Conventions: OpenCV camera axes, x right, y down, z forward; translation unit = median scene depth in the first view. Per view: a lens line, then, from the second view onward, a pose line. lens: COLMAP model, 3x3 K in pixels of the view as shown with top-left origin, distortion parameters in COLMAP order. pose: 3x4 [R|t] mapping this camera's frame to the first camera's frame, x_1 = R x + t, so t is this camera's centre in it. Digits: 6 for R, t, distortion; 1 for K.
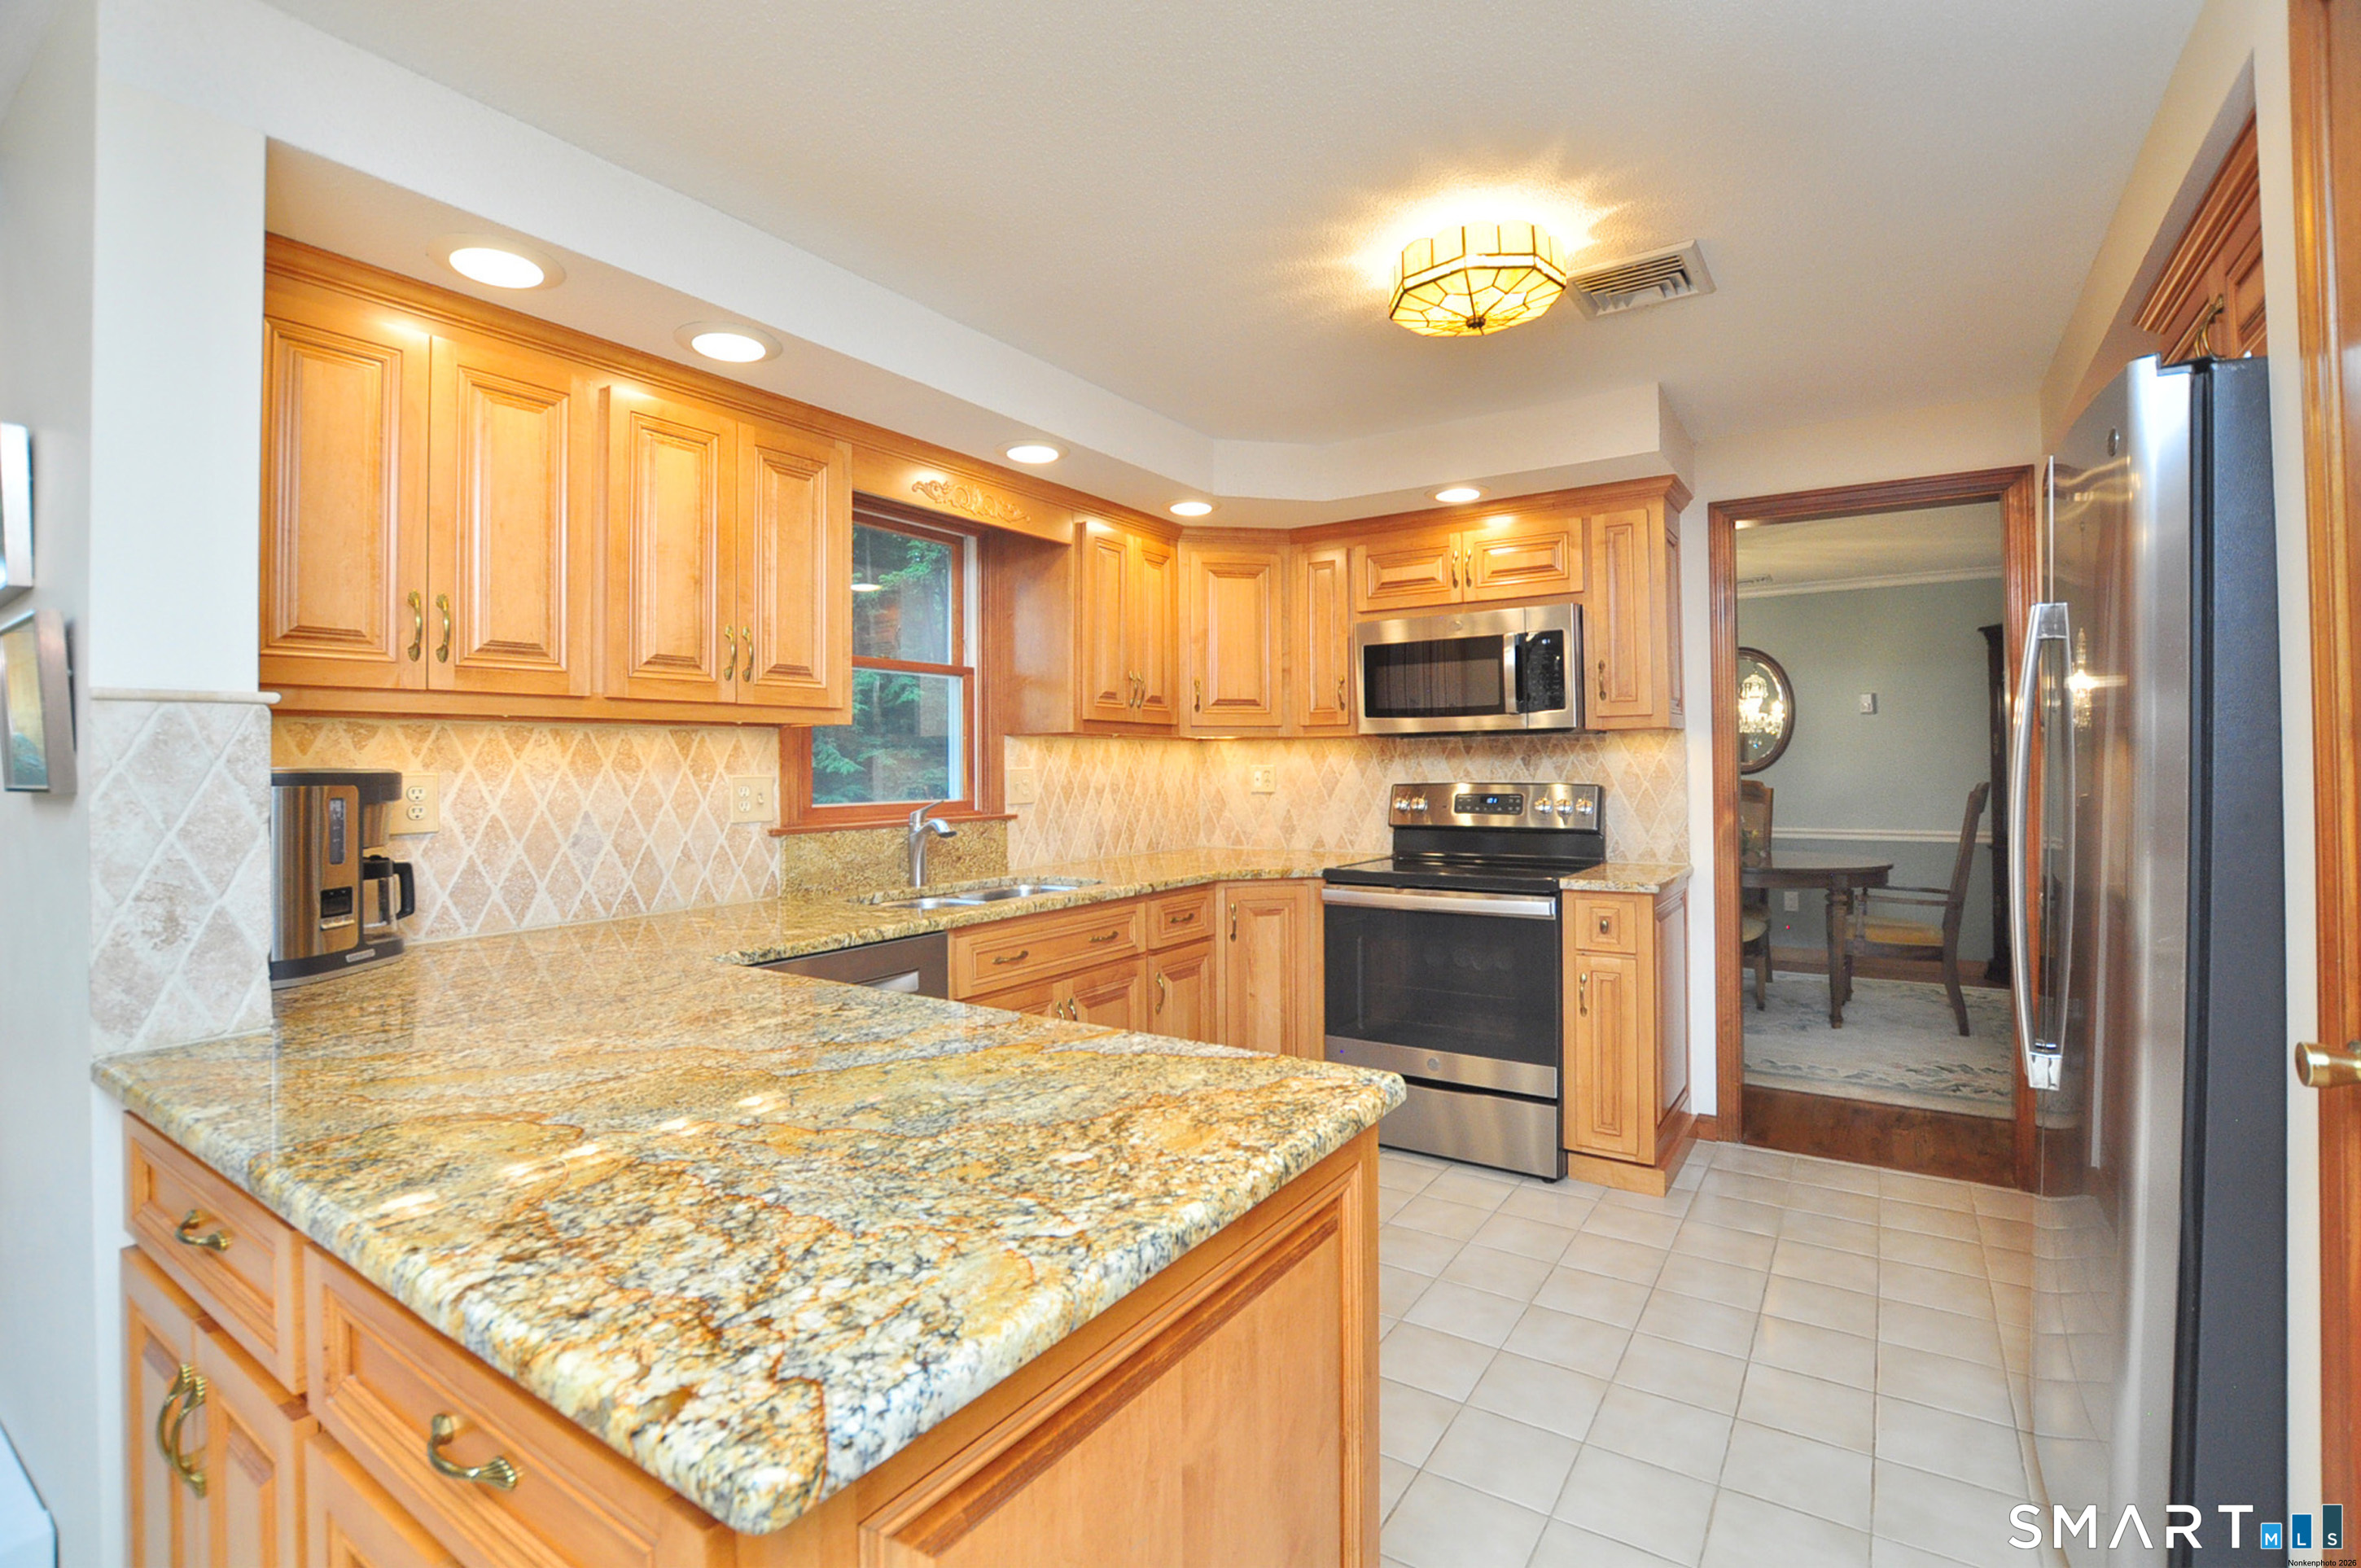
lens RADIAL K [[1085.8, 0, 1209.1], [0, 1085.8, 749.3], [0, 0, 1]] dist [-0.038184, 0.004649]
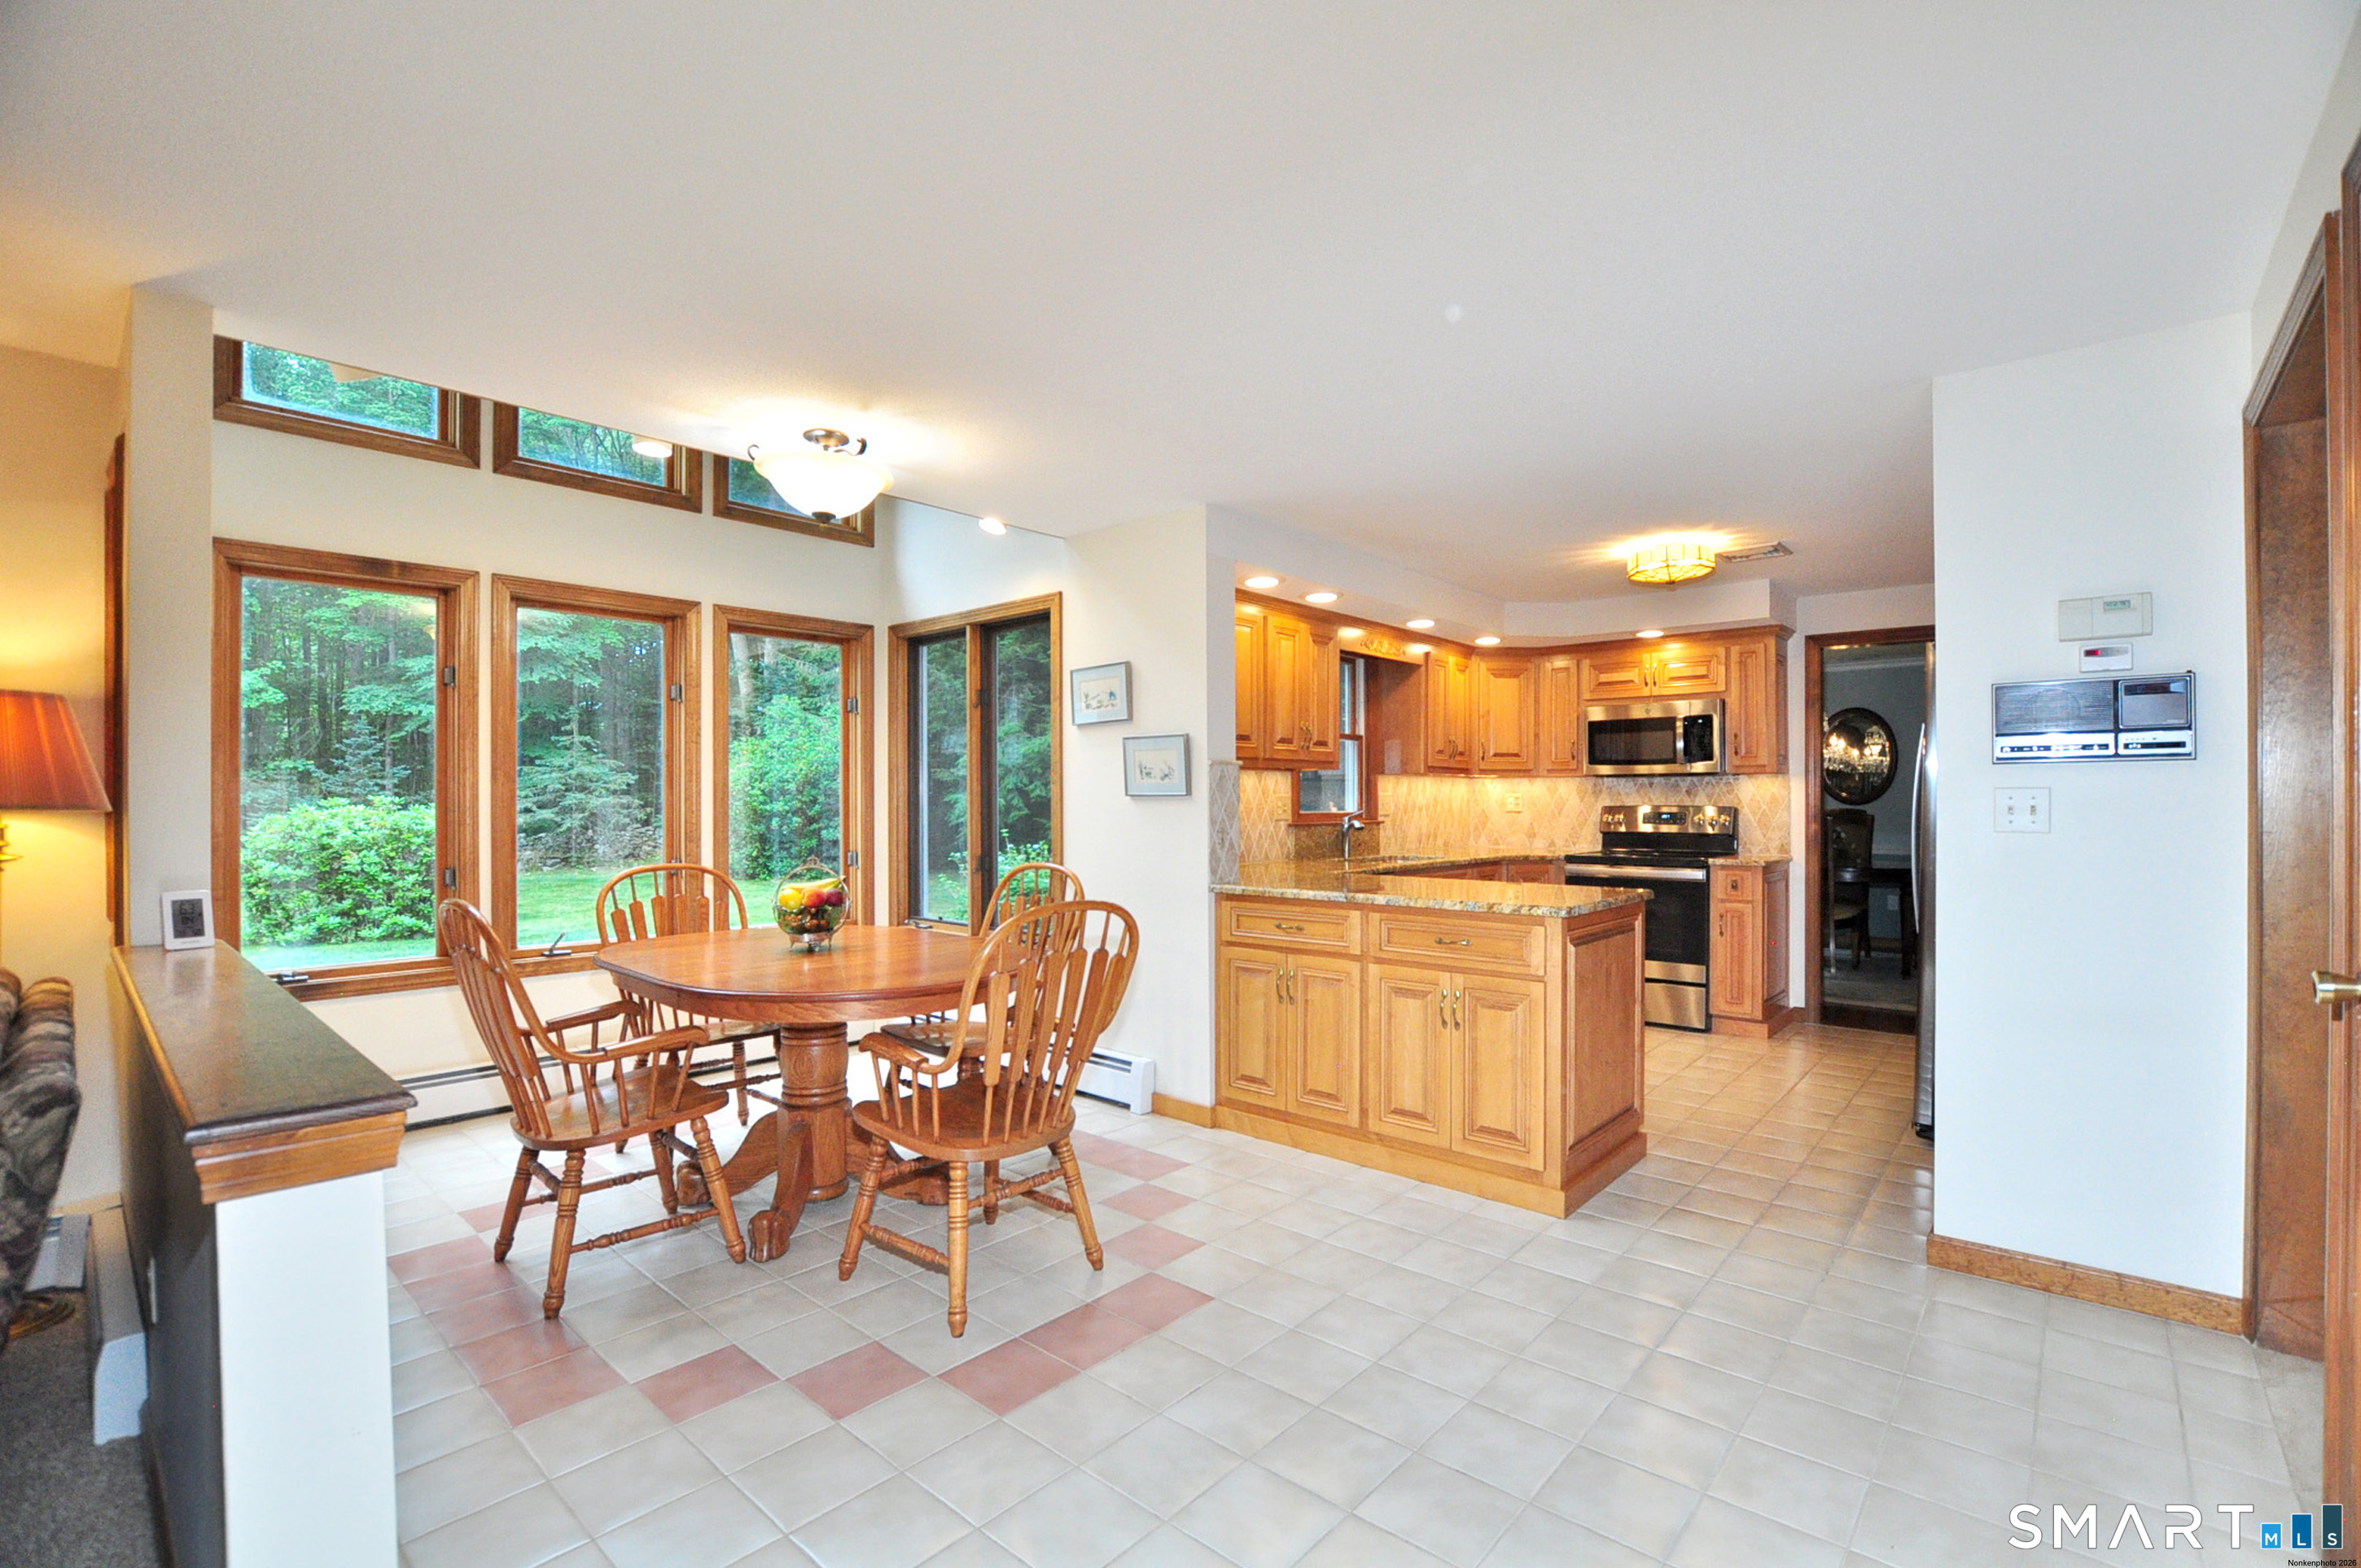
lens RADIAL K [[1085.8, 0, 1241.3], [0, 1085.8, 802.7], [0, 0, 1]] dist [-0.038184, 0.004649]
pose [[0.994849, 0.007519, -0.101092, -0.228164], [-0.005853, 0.999842, 0.016772, 0.004552], [0.101202, -0.016094, 0.994736, -0.734045]]
